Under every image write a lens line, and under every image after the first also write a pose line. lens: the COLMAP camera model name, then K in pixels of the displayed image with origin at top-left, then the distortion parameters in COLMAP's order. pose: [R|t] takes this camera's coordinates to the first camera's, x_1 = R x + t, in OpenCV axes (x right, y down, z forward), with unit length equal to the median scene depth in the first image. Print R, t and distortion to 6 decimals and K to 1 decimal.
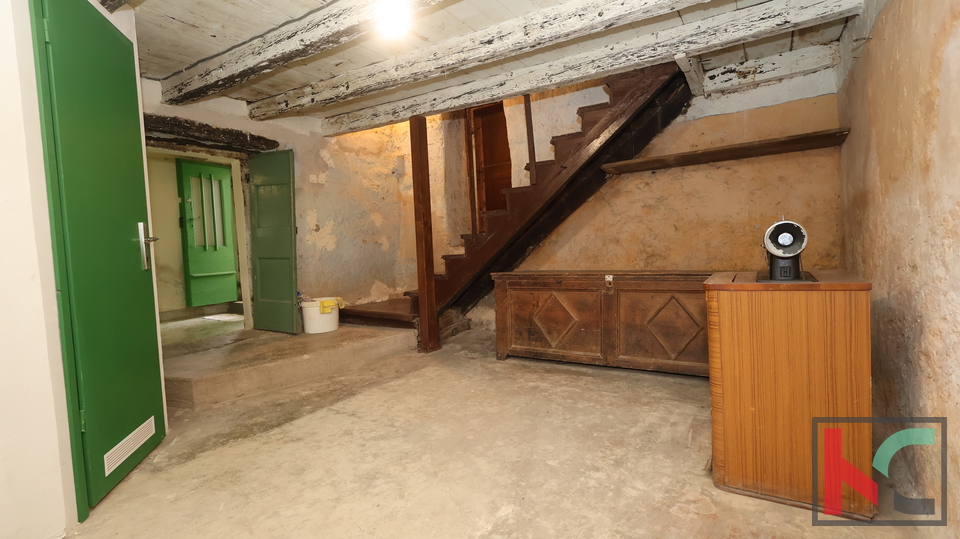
lens RADIAL K [[449.5, 0, 473.3], [0, 449.5, 270.2], [0, 0, 1]] dist [-0.003113, 0.000222]
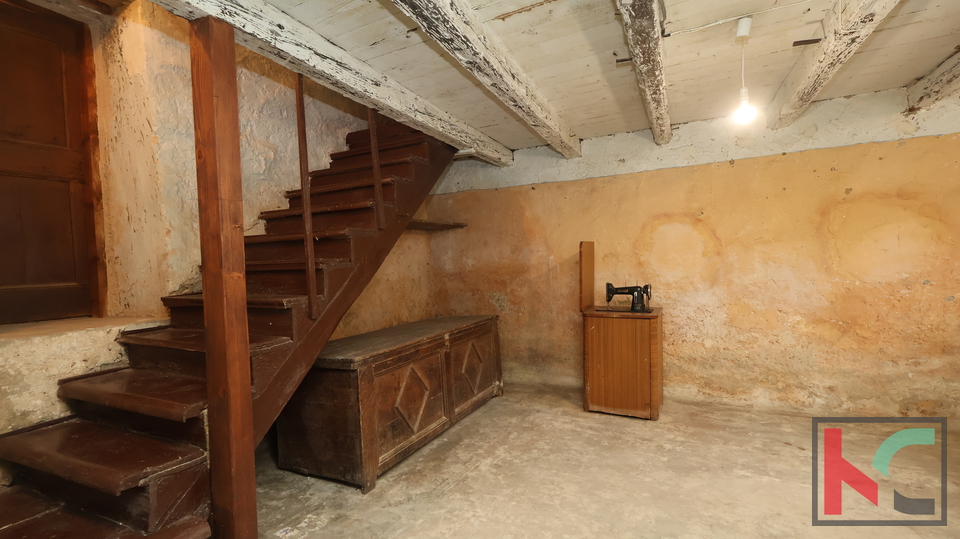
lens RADIAL K [[449.5, 0, 473.3], [0, 449.5, 270.2], [0, 0, 1]] dist [-0.003113, 0.000222]
pose [[-0.111596, 0.025175, 0.993435, -0.798198], [0.087956, 0.996006, -0.015360, -0.123037], [-0.989854, 0.085665, -0.113364, 1.183403]]
